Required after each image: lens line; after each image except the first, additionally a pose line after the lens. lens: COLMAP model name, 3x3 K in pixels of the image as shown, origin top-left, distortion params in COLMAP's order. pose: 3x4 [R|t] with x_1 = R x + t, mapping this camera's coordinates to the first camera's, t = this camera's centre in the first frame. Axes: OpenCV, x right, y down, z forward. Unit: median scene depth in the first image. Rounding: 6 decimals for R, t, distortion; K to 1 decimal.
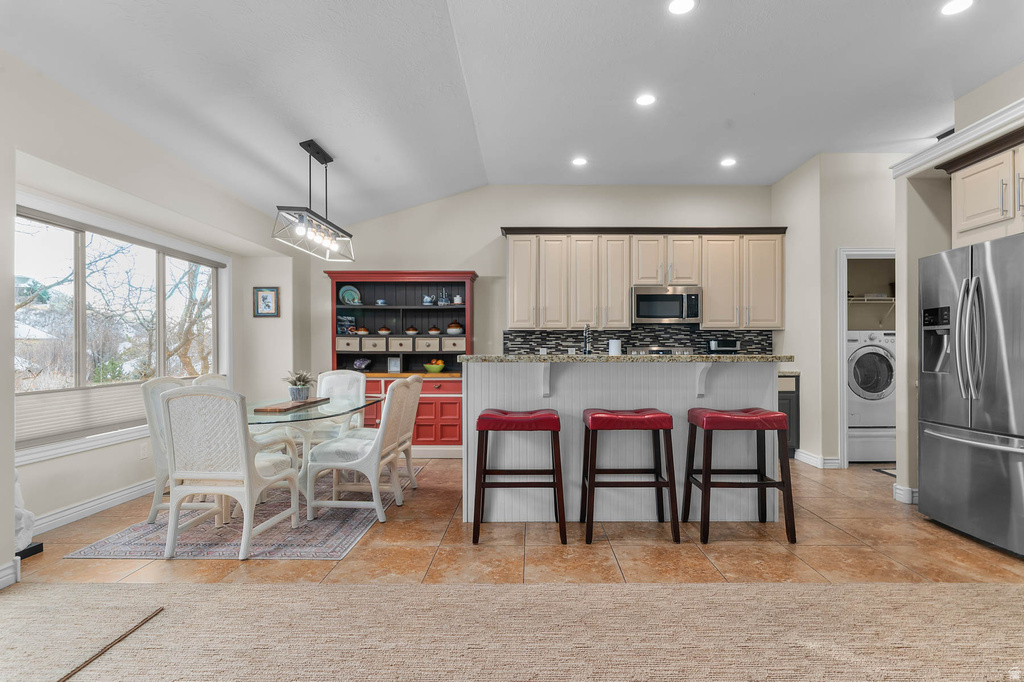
lens RADIAL K [[529.6, 0, 532.9], [0, 529.6, 352.5], [0, 0, 1]] dist [-0.002791, -0.000008]
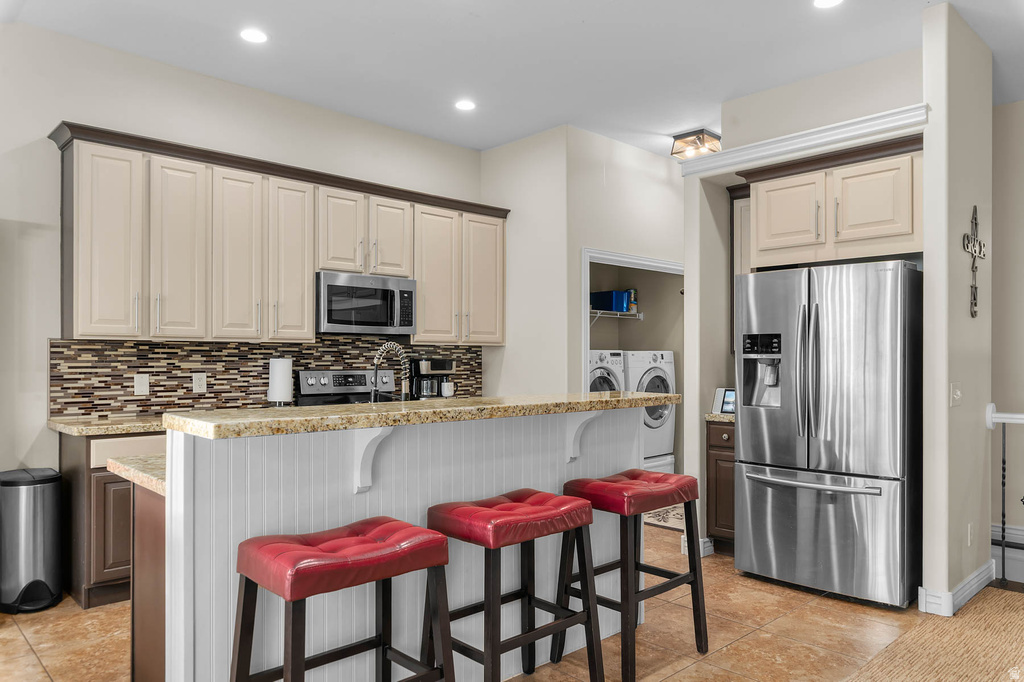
lens RADIAL K [[707.0, 0, 534.2], [0, 707.0, 358.9], [0, 0, 1]] dist [0.001852, 0.002695]
pose [[0.715459, 0.000816, 0.698654, -0.197563], [-0.001944, 0.999998, 0.000823, -0.025643], [-0.698652, -0.001947, 0.715459, 0.252442]]
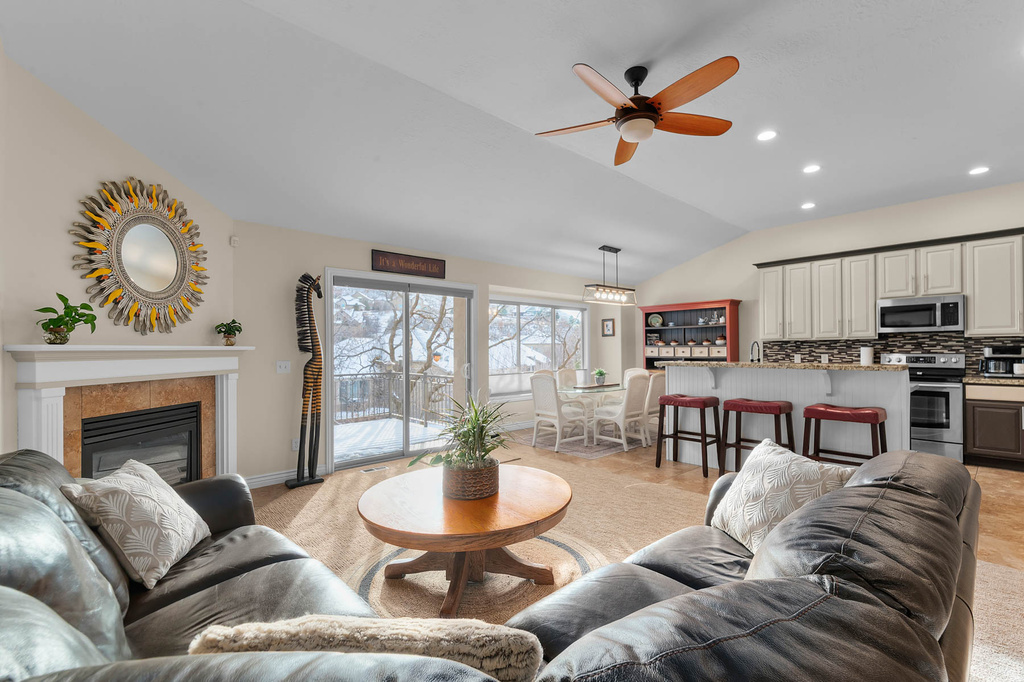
lens RADIAL K [[456.7, 0, 514.9], [0, 456.7, 349.0], [0, 0, 1]] dist [0.001087, 0.000340]
pose [[0.665315, -0.006270, -0.746536, 0.395974], [0.003900, 0.999980, -0.004923, -0.019012], [0.746552, 0.000363, 0.665327, -0.213979]]
